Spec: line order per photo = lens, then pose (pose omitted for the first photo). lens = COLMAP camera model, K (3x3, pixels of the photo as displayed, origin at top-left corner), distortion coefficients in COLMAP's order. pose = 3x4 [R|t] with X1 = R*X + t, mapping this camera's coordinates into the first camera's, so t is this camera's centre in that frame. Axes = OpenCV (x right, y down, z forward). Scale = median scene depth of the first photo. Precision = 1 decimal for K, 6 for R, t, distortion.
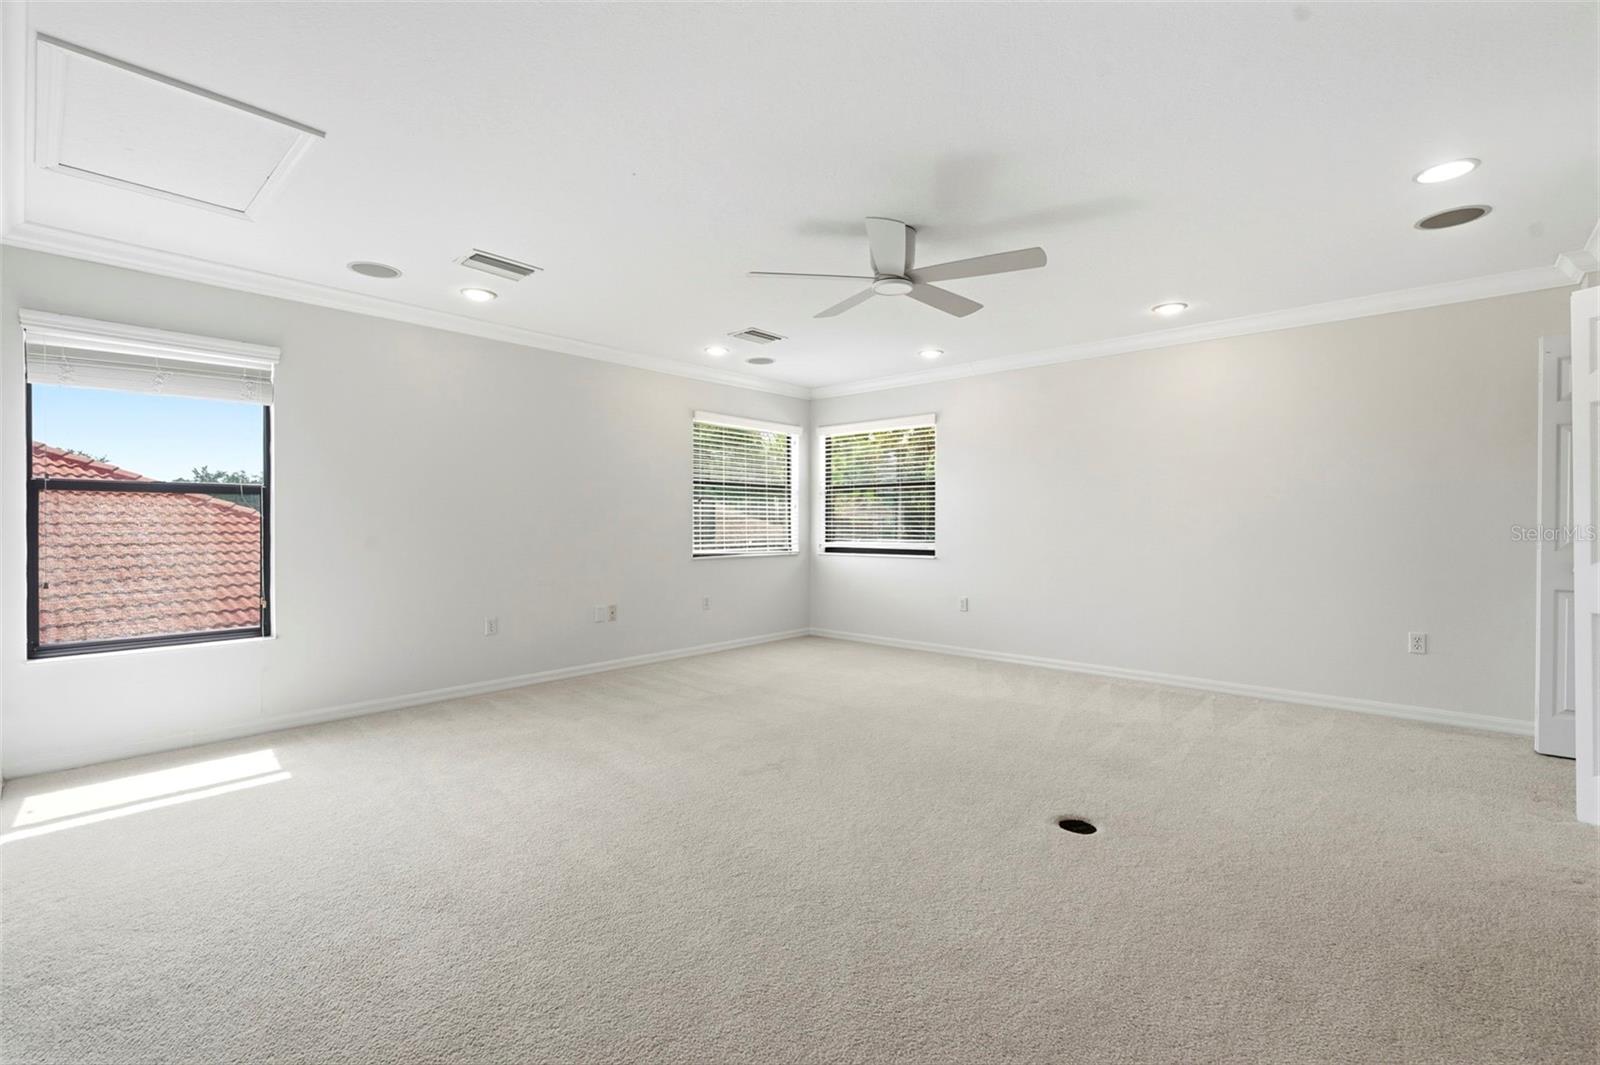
lens RADIAL K [[715.6, 0, 805.2], [0, 715.6, 530.5], [0, 0, 1]] dist [0.001242, 0.000136]
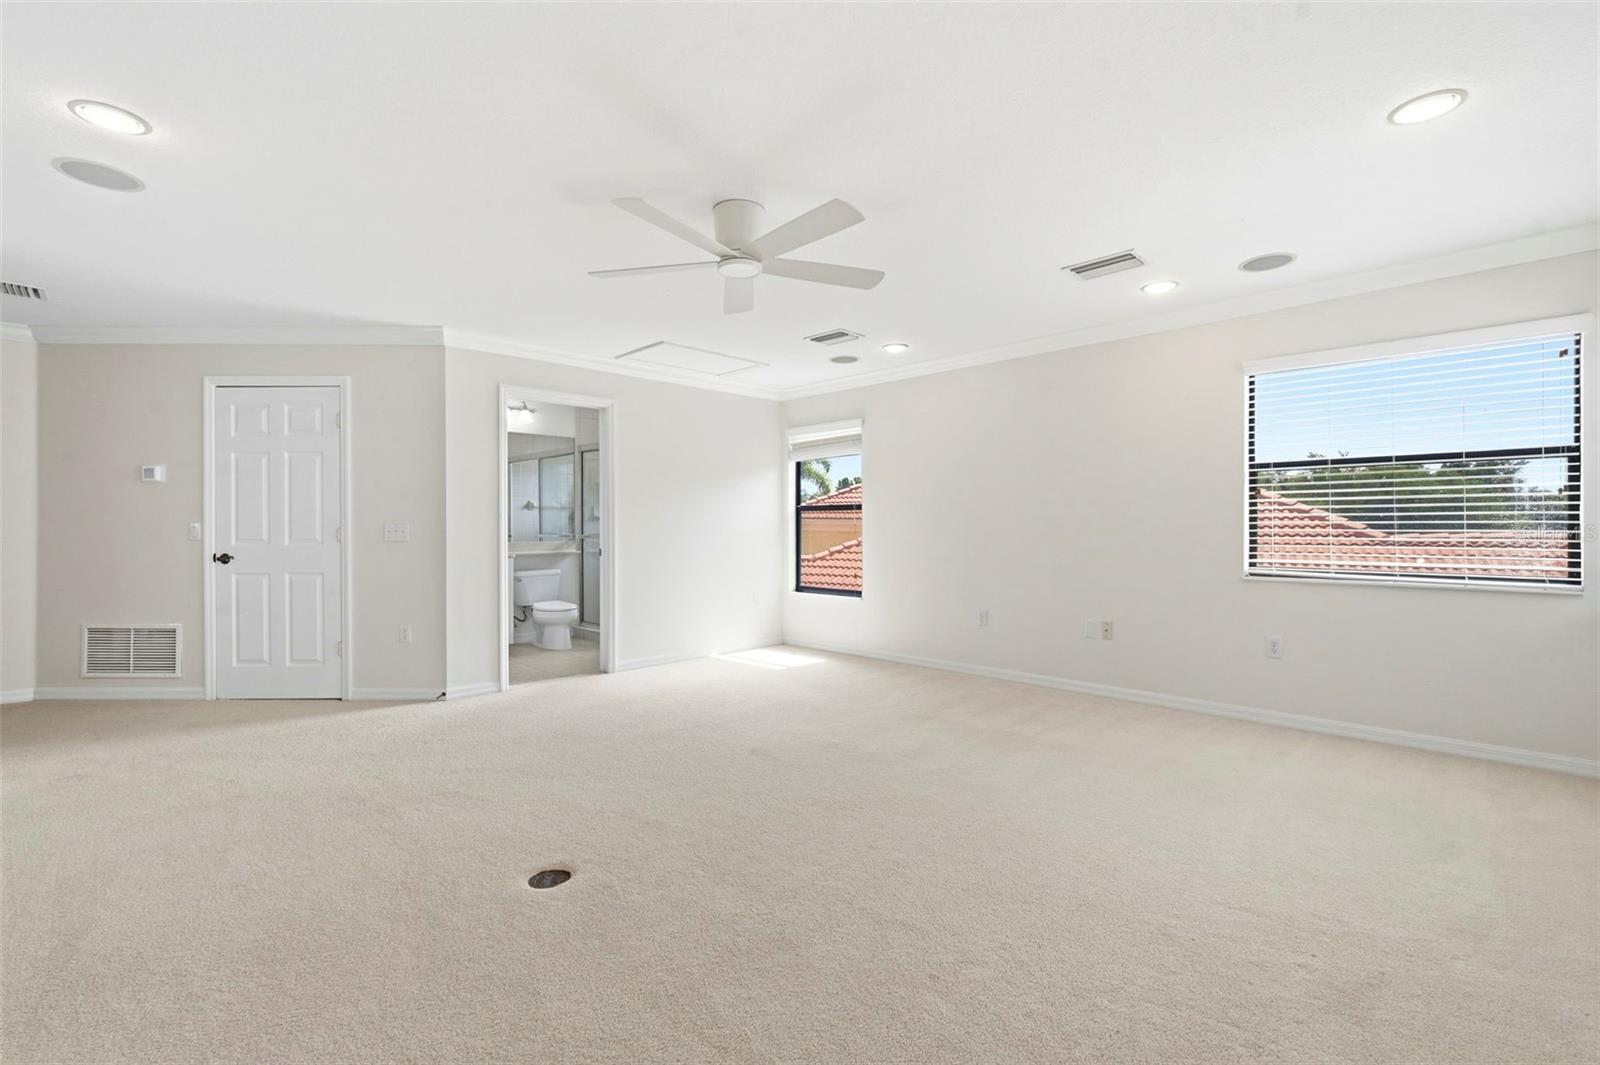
lens RADIAL K [[715.6, 0, 805.2], [0, 715.6, 530.5], [0, 0, 1]] dist [0.001242, 0.000136]
pose [[-0.066170, 0.005461, -0.997793, 0.884937], [-0.007547, 0.999954, 0.005974, -0.011655], [0.997780, 0.007925, -0.066125, 0.991000]]
